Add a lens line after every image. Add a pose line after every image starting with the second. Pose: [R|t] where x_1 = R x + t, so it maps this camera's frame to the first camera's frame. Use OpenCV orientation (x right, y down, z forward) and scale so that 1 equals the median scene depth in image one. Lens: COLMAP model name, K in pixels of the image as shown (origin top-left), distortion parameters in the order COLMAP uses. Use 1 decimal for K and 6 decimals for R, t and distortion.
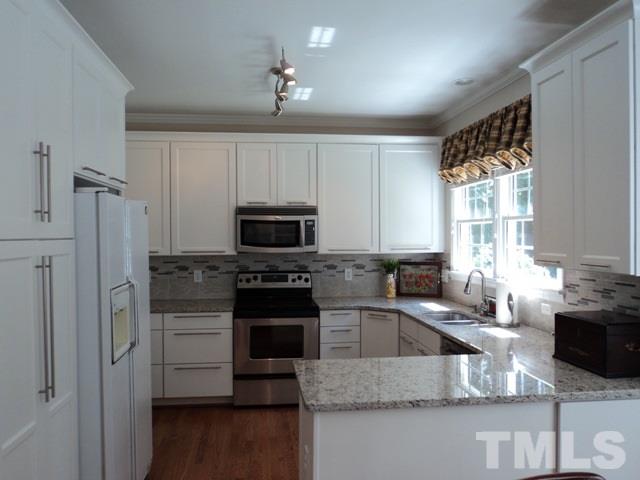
lens RADIAL K [[518.6, 0, 320.6], [0, 518.6, 239.7], [0, 0, 1]] dist [-0.031325, 0.019839]
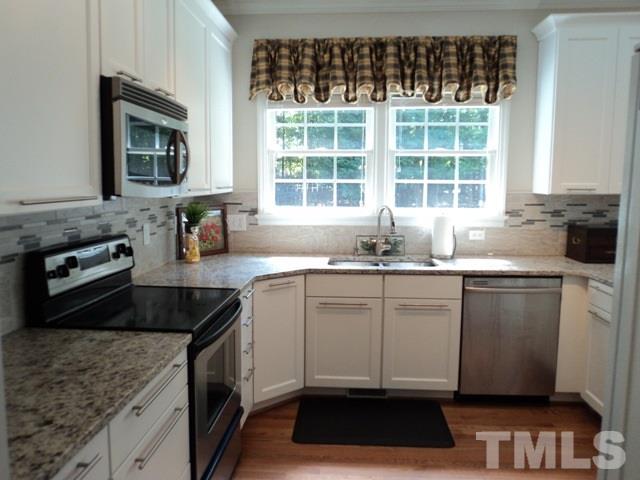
lens RADIAL K [[518.6, 0, 321.7], [0, 518.6, 237.0], [0, 0, 1]] dist [-0.031325, 0.019839]
pose [[0.190099, -0.096718, 0.976989, -0.509399], [0.006104, 0.995233, 0.097336, 0.017844], [-0.981746, -0.012540, 0.189783, 0.770134]]
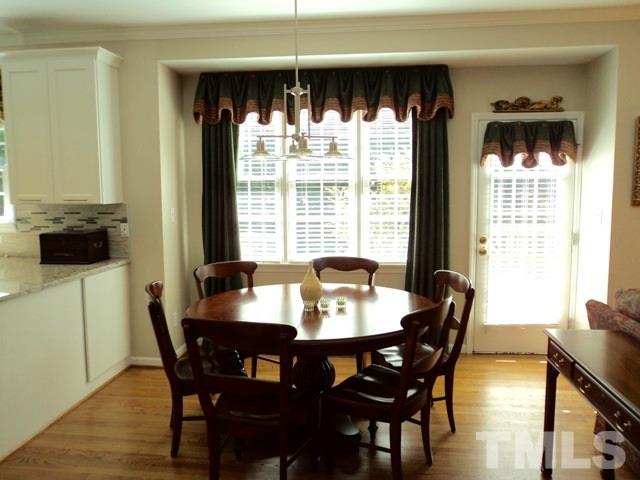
lens RADIAL K [[518.6, 0, 317.9], [0, 518.6, 239.5], [0, 0, 1]] dist [-0.031325, 0.019839]
pose [[0.241108, -0.095711, 0.965767, -0.435640], [0.011292, 0.995334, 0.095823, 0.012447], [-0.970433, -0.012199, 0.241063, -0.080124]]
